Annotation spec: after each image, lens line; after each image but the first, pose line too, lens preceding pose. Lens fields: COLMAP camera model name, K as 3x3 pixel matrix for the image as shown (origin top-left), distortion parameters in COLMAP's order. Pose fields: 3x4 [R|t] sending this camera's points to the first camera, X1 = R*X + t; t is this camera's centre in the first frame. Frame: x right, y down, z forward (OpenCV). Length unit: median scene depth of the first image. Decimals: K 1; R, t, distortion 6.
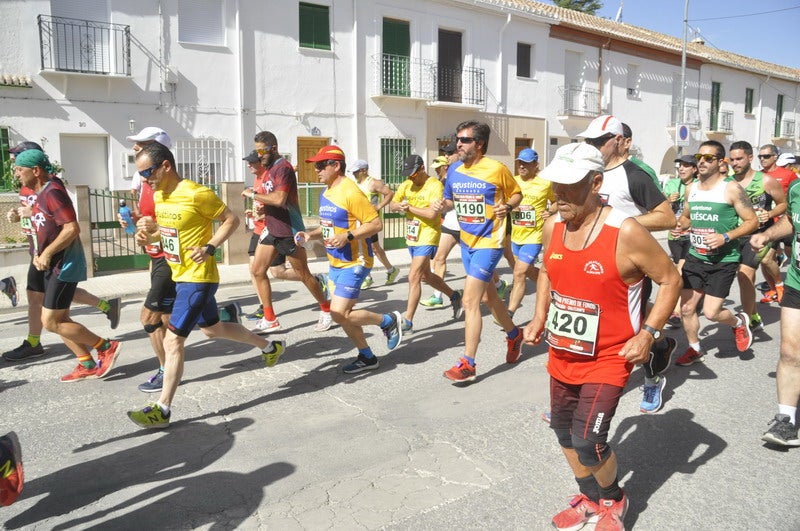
lens RADIAL K [[621.0, 0, 393.8], [0, 621.0, 262.3], [0, 0, 1]] dist [-0.175712, 0.156893]
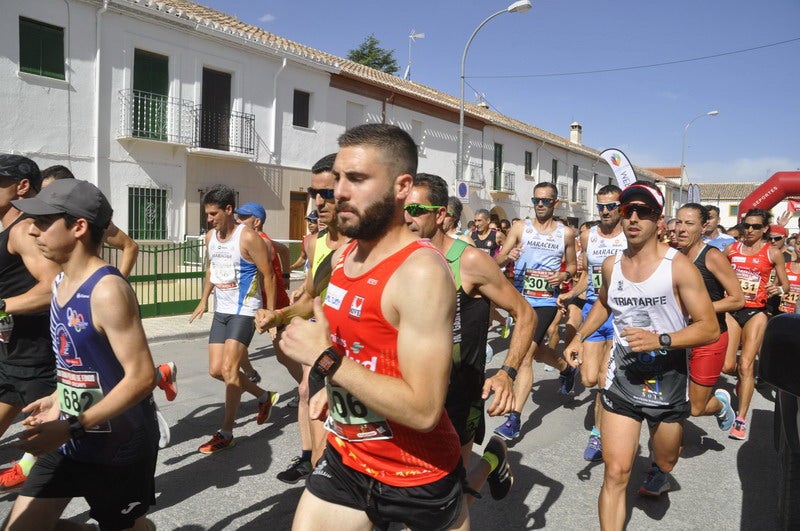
lens RADIAL K [[621.0, 0, 393.8], [0, 621.0, 262.3], [0, 0, 1]] dist [-0.175712, 0.156893]
pose [[0.952953, 0.007970, 0.303013, 0.073296], [0.019010, 0.996115, -0.085985, -0.016186], [-0.302522, 0.087700, 0.949099, 0.093225]]
